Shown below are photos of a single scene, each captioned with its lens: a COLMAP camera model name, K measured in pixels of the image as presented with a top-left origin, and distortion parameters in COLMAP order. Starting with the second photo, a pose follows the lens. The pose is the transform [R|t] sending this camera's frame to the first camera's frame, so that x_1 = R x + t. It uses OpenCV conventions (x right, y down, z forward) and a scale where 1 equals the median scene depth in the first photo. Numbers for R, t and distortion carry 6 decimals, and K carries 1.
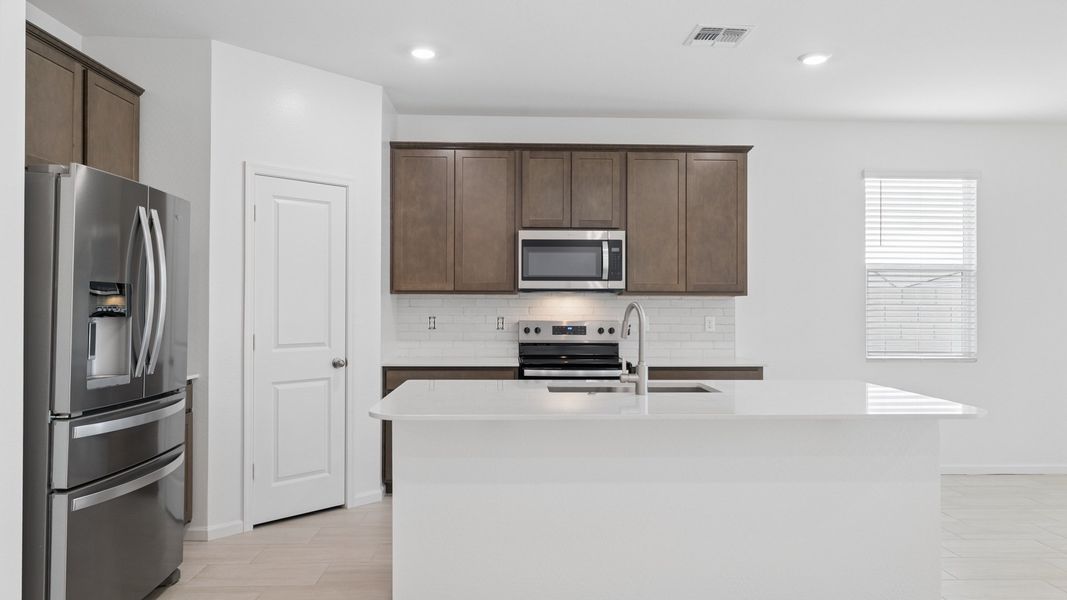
lens RADIAL K [[722.8, 0, 533.5], [0, 722.8, 300.0], [0, 0, 1]] dist [-0.005346, -0.001321]
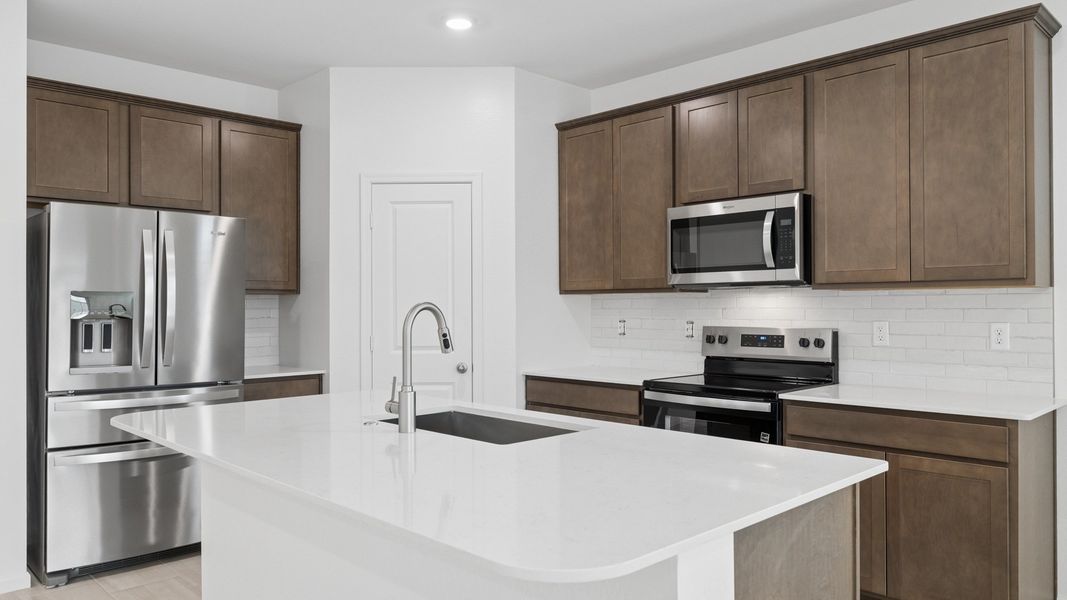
lens RADIAL K [[747.9, 0, 533.5], [0, 747.9, 300.0], [0, 0, 1]] dist [-0.003534, -0.001045]
pose [[0.671782, -0.013464, -0.740627, 0.460111], [0.012392, 0.999899, -0.006938, 0.004280], [0.740645, -0.004517, 0.671881, 0.353597]]
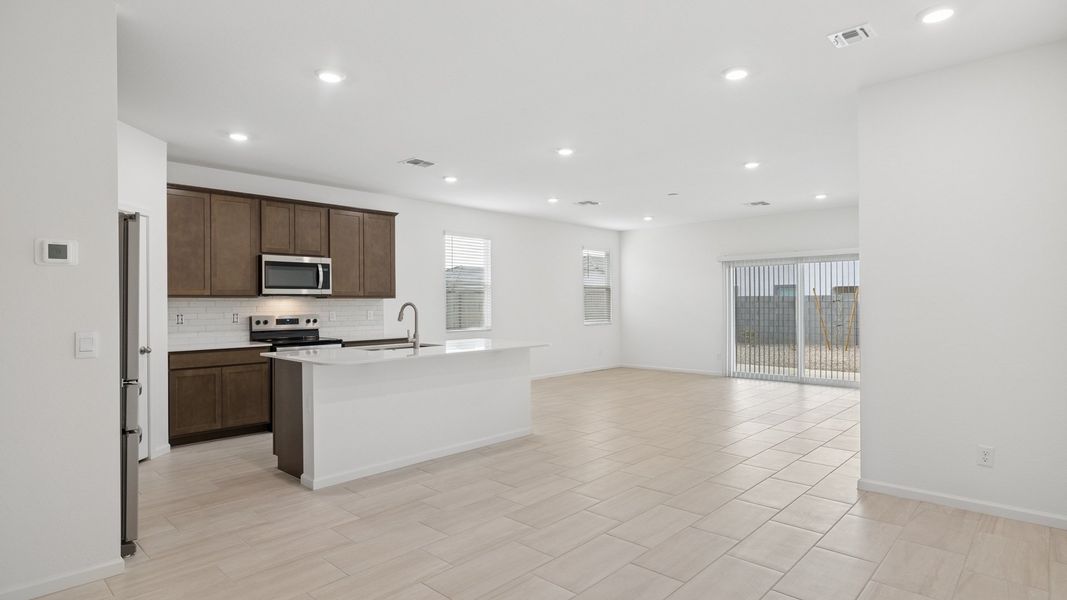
lens RADIAL K [[554.5, 0, 533.5], [0, 554.5, 300.0], [0, 0, 1]] dist [-0.001073, -0.000084]
pose [[0.710995, -0.005038, 0.703179, -0.414482], [0.004610, 0.999986, 0.002503, -0.003713], [-0.703182, 0.001462, 0.711008, -0.190904]]
